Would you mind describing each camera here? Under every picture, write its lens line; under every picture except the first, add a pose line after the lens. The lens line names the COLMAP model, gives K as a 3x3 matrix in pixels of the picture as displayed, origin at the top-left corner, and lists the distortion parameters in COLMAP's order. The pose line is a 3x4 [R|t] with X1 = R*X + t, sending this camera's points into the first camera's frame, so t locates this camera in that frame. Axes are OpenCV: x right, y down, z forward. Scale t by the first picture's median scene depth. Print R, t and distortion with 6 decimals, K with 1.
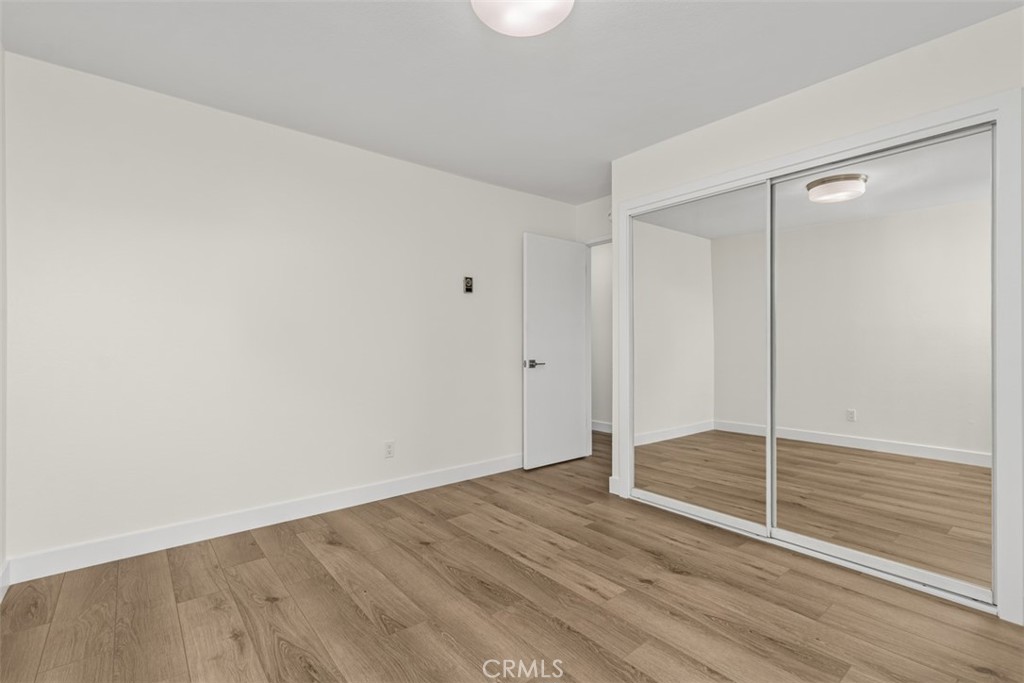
lens RADIAL K [[470.1, 0, 512.0], [0, 470.1, 337.9], [0, 0, 1]] dist [0.009102, -0.001655]
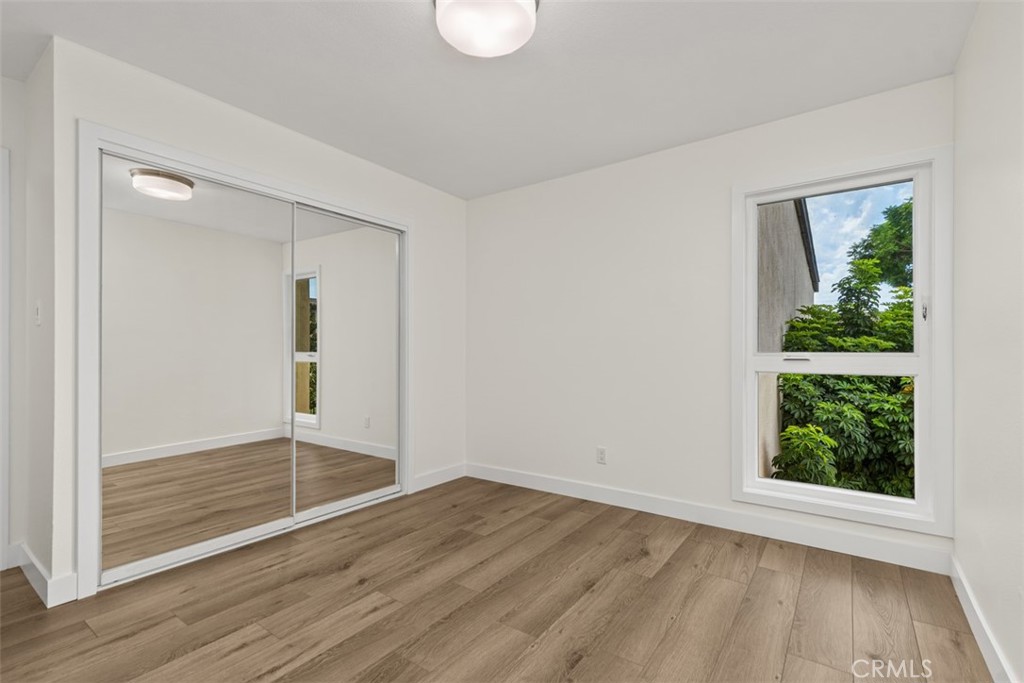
lens RADIAL K [[470.1, 0, 513.1], [0, 470.1, 346.1], [0, 0, 1]] dist [0.009102, -0.001655]
pose [[-0.257065, 0.008904, 0.966353, -0.724698], [-0.010115, 0.999878, -0.011904, 0.012671], [-0.966341, -0.012834, -0.256944, 0.869956]]
